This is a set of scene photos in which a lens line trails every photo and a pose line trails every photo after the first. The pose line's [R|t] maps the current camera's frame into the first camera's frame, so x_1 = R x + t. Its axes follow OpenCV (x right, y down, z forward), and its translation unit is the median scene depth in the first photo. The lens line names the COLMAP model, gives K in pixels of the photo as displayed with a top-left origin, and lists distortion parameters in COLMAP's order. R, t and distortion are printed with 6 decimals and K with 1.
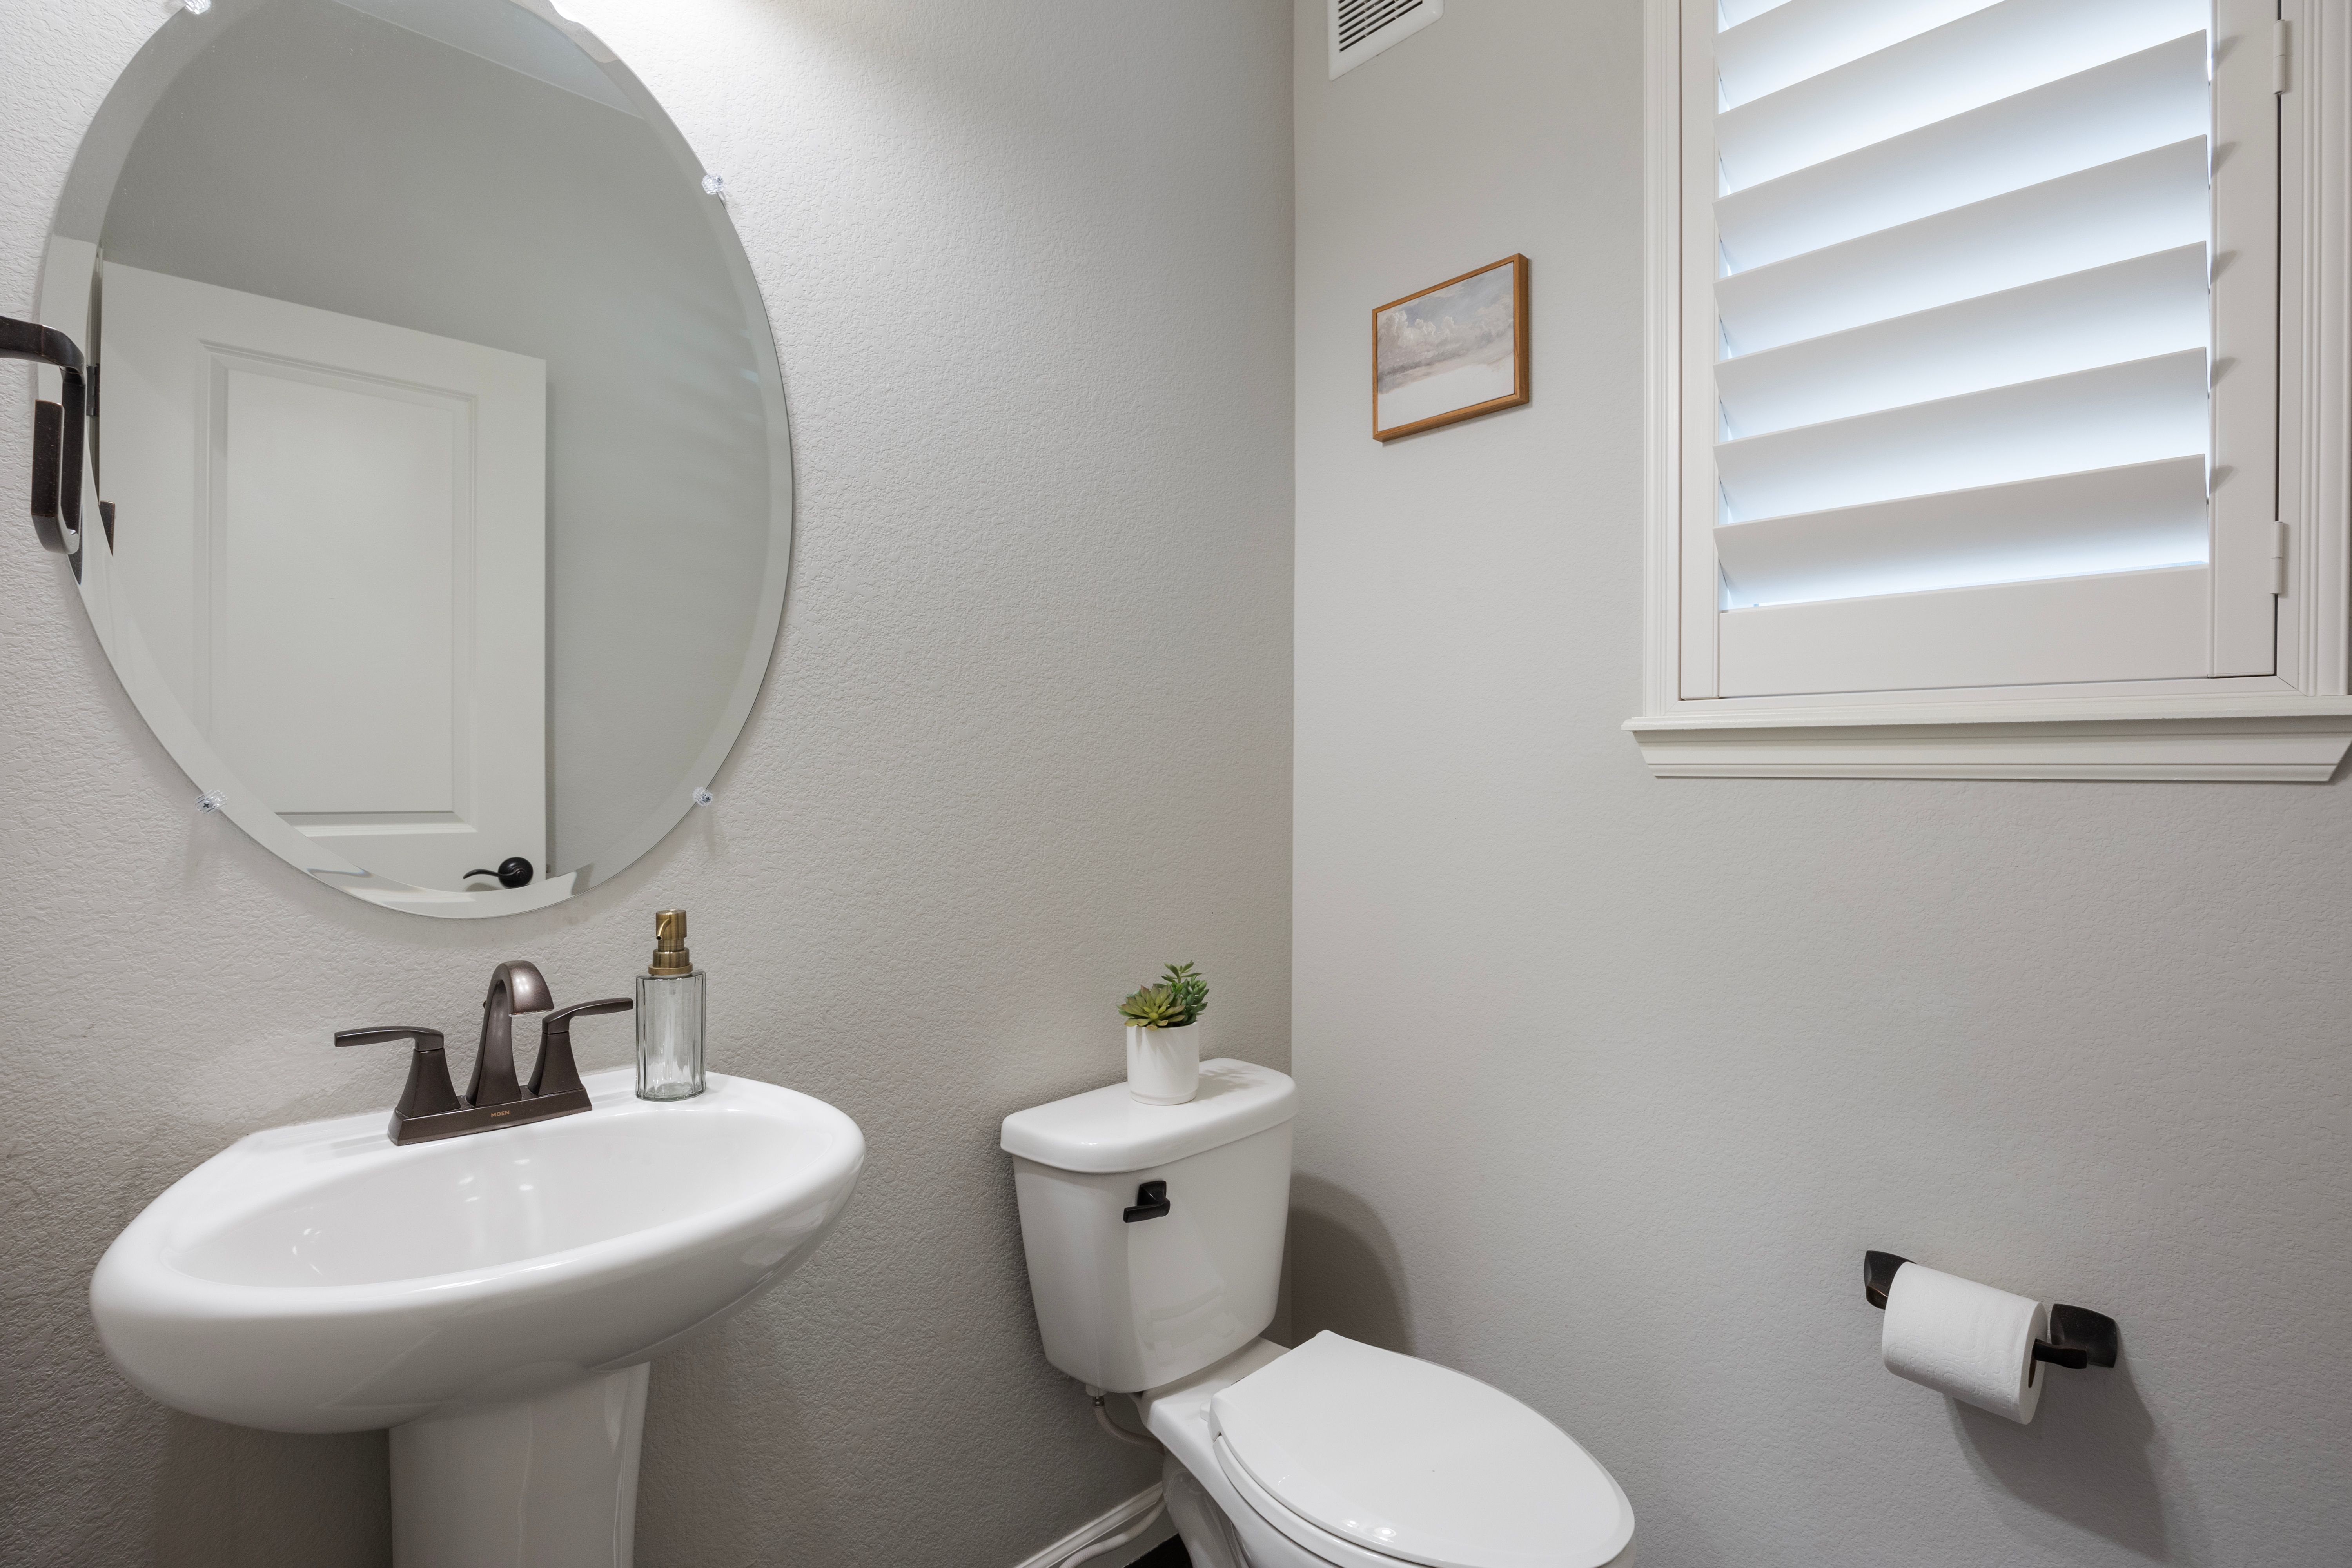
lens RADIAL K [[1086.0, 0, 1166.6], [0, 1086.0, 776.5], [0, 0, 1]] dist [-0.023535, 0.000402]
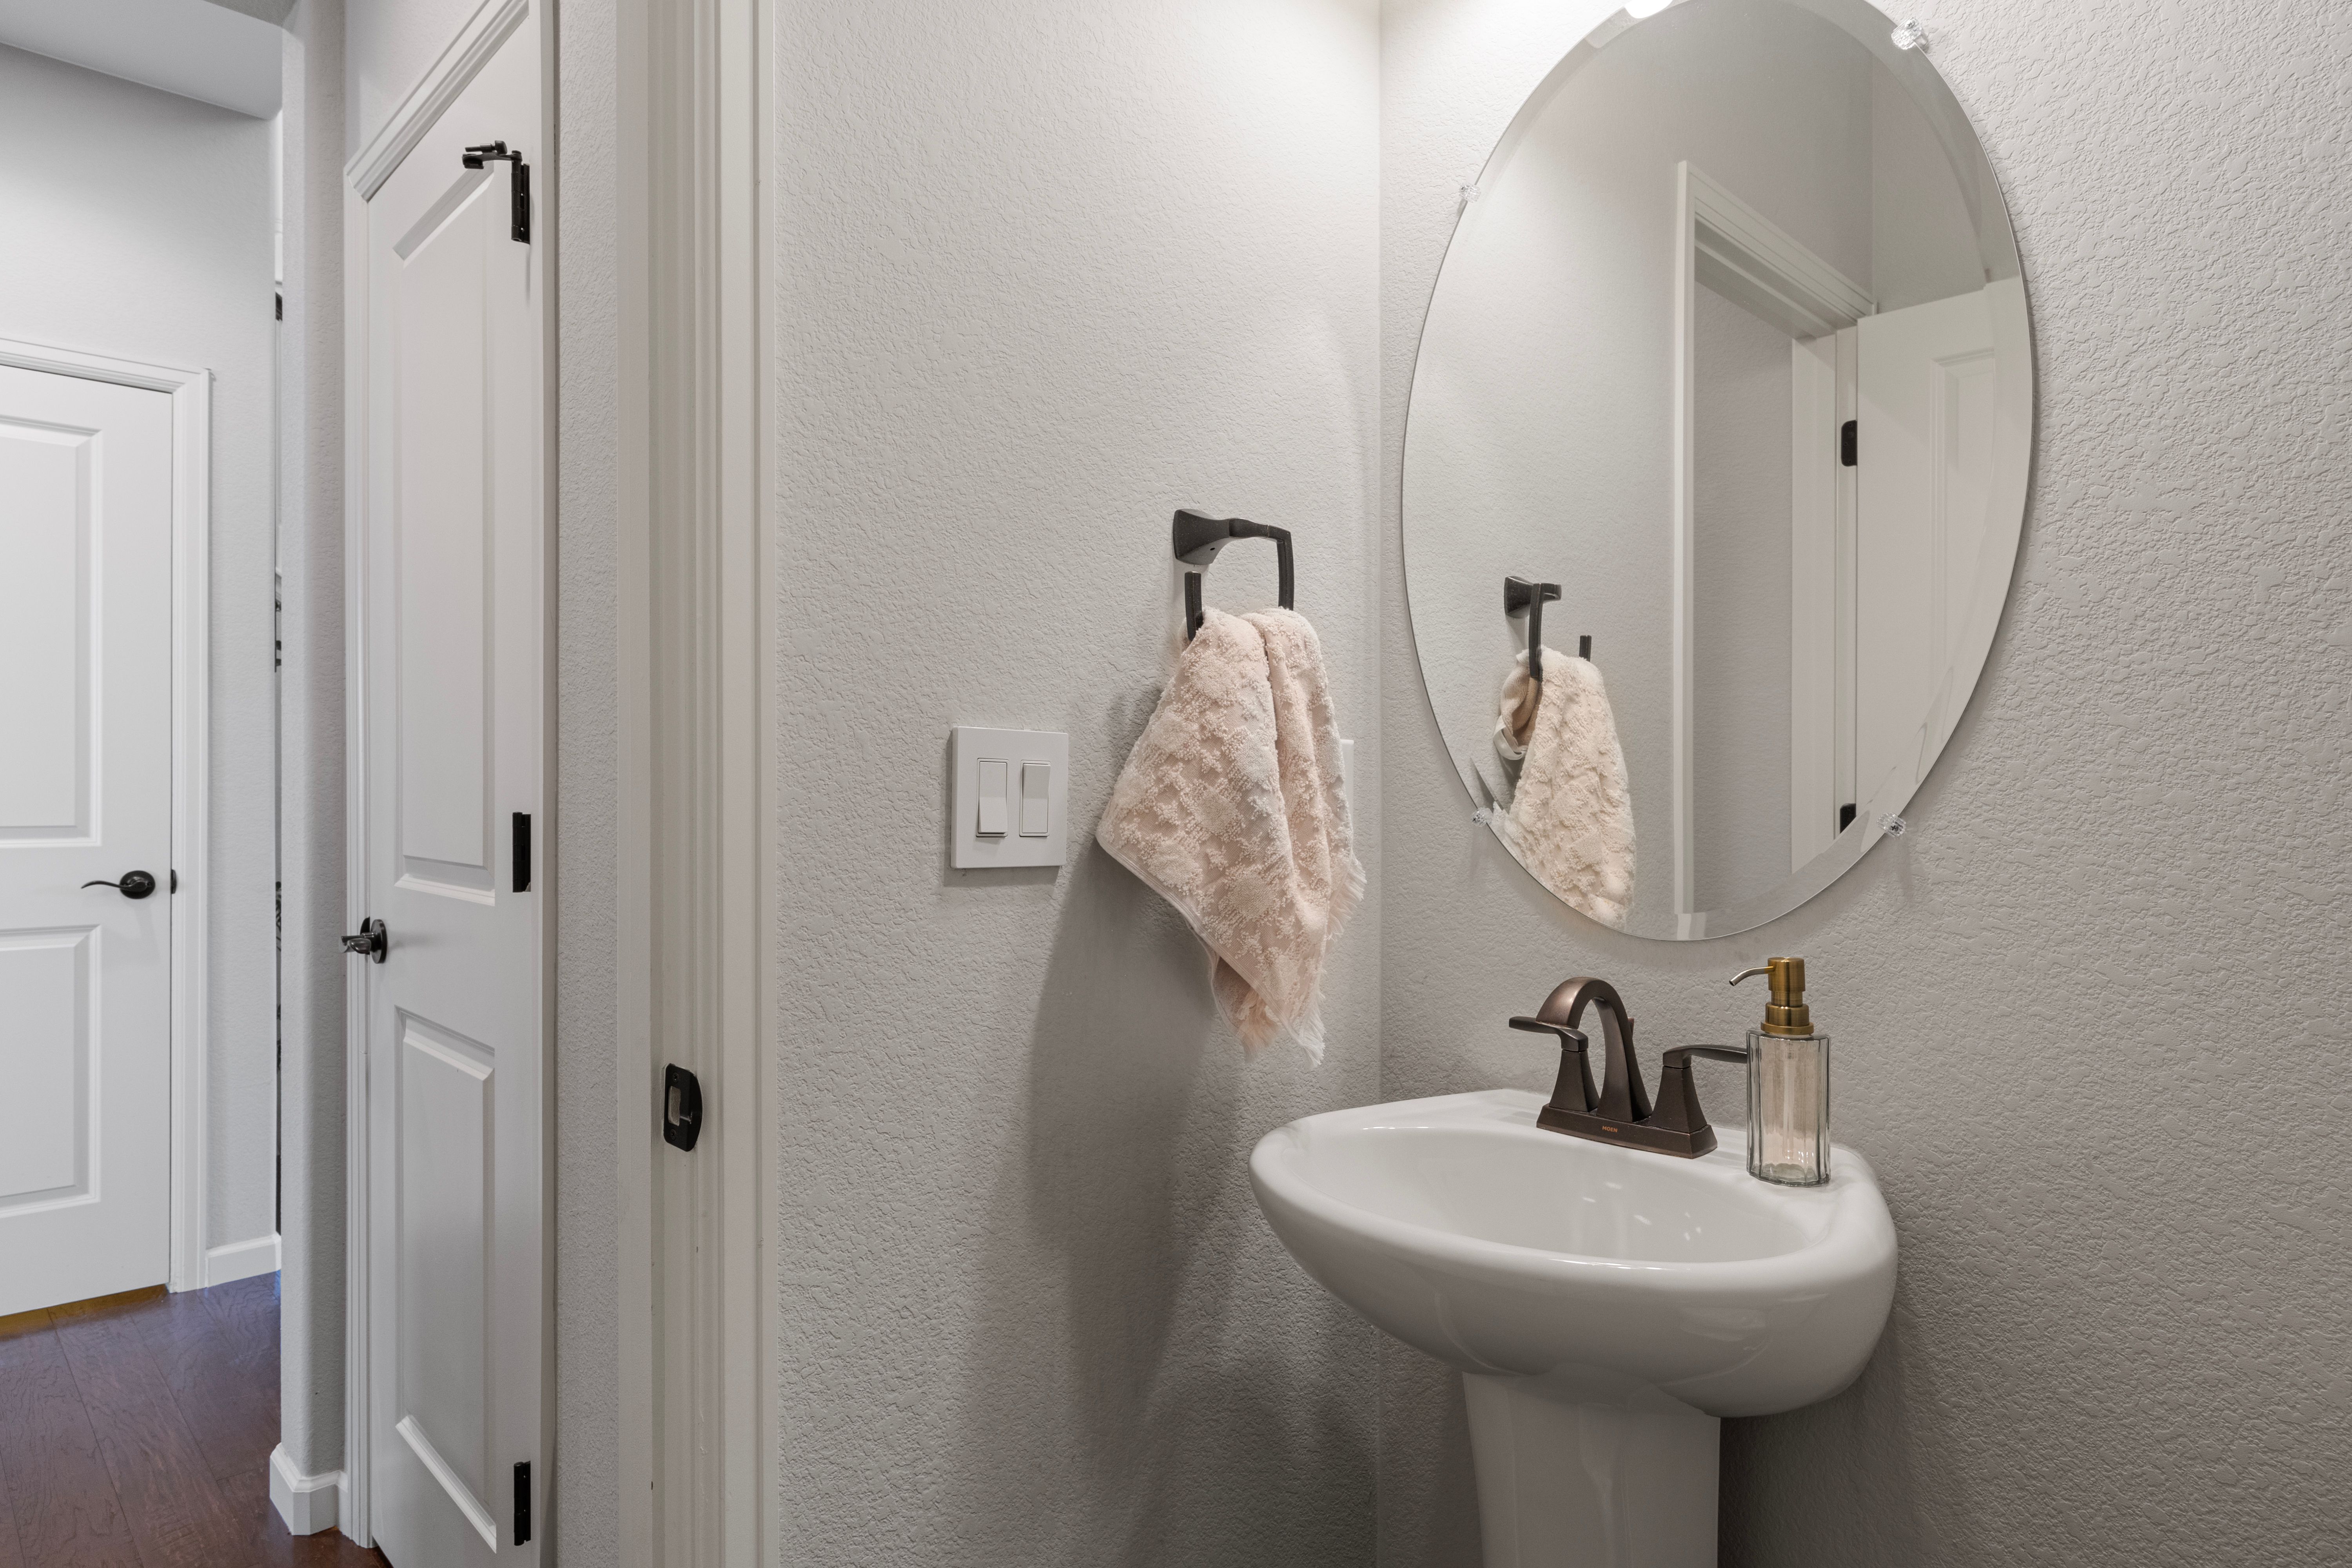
lens RADIAL K [[1322.7, 0, 1168.0], [0, 1322.7, 792.4], [0, 0, 1]] dist [-0.009842, -0.000610]
pose [[0.022798, -0.004138, -0.999732, 0.553498], [-0.007696, 0.999961, -0.004314, 0.003392], [0.999710, 0.007792, 0.022766, 0.487797]]
